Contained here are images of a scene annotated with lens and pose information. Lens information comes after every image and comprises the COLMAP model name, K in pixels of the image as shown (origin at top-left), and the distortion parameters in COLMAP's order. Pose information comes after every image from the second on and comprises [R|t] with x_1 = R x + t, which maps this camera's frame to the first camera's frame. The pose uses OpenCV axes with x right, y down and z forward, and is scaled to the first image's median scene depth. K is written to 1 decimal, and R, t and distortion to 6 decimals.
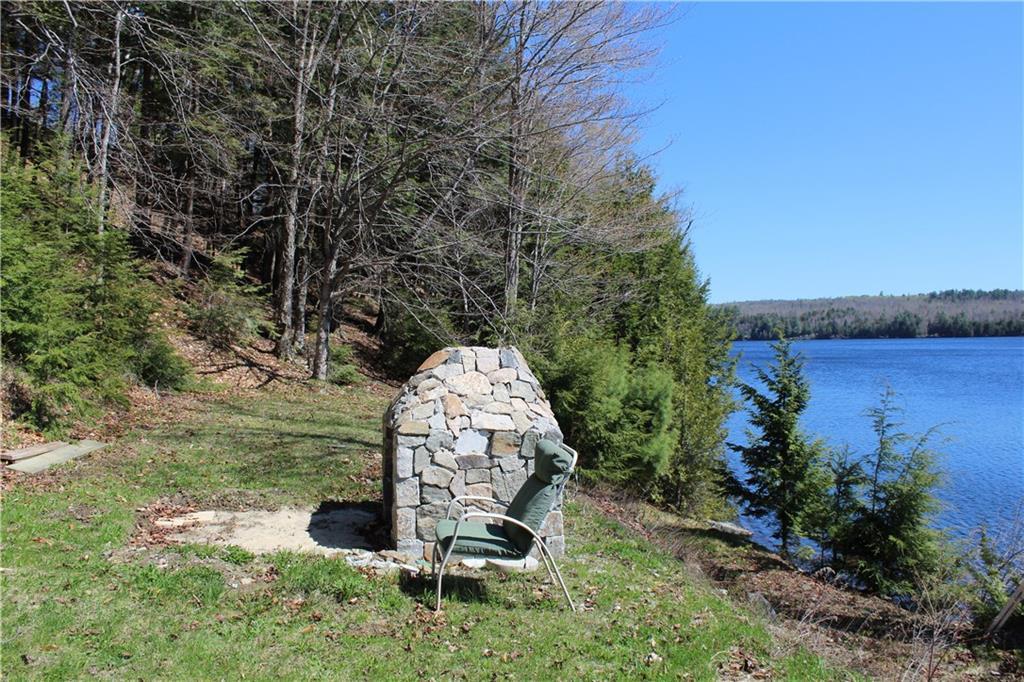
lens RADIAL K [[842.8, 0, 500.3], [0, 842.8, 342.0], [0, 0, 1]] dist [-0.204796, 0.254335]
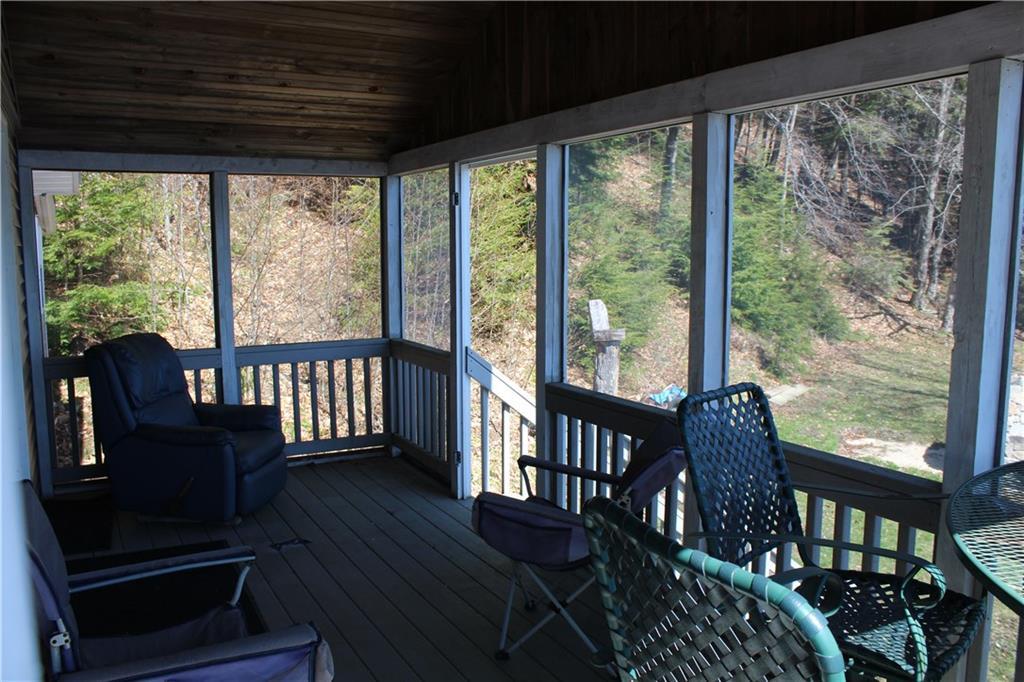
lens RADIAL K [[842.8, 0, 500.3], [0, 842.8, 342.0], [0, 0, 1]] dist [-0.204796, 0.254335]
pose [[0.748559, 0.096510, -0.656007, 0.186787], [-0.005111, 0.990161, 0.139838, -0.229710], [0.663049, -0.101324, 0.741687, -0.801175]]
